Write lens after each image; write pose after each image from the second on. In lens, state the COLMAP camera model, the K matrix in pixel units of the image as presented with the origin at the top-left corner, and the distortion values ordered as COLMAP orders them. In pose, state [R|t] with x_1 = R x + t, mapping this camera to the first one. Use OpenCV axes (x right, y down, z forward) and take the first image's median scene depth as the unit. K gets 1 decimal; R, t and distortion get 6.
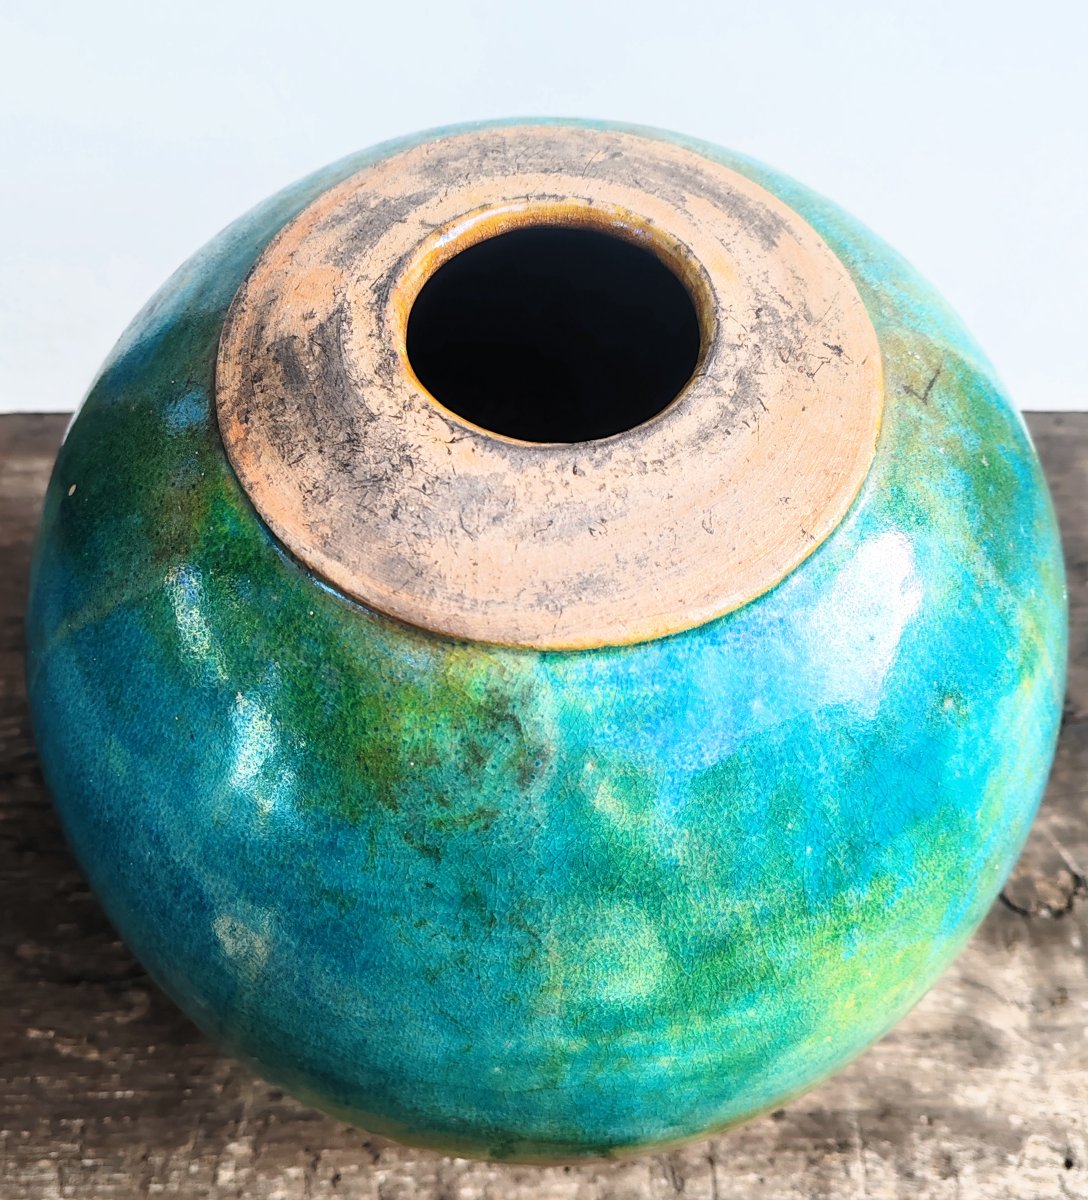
lens RADIAL K [[1072.6, 0, 544.0], [0, 1072.6, 600.0], [0, 0, 1]] dist [0.110733, -0.178341]
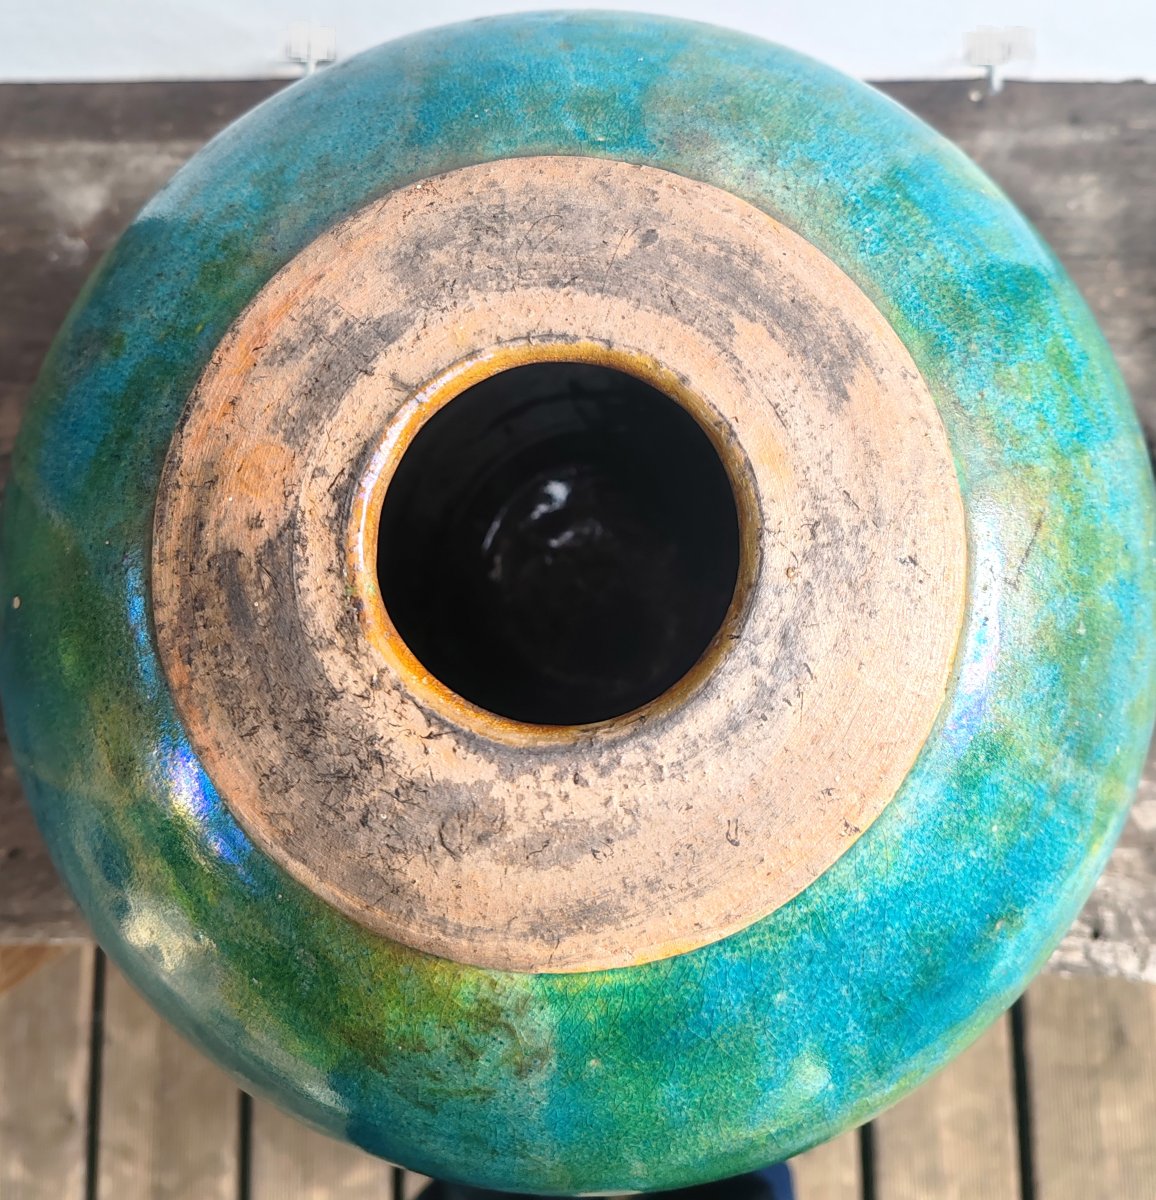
lens RADIAL K [[1127.8, 0, 578.0], [0, 1127.8, 600.0], [0, 0, 1]] dist [0.052064, -0.125238]
pose [[0.999541, 0.011913, -0.027869, 0.050930], [-0.002599, 0.949816, 0.312798, -0.505162], [0.030197, -0.312581, 0.949411, 0.201732]]
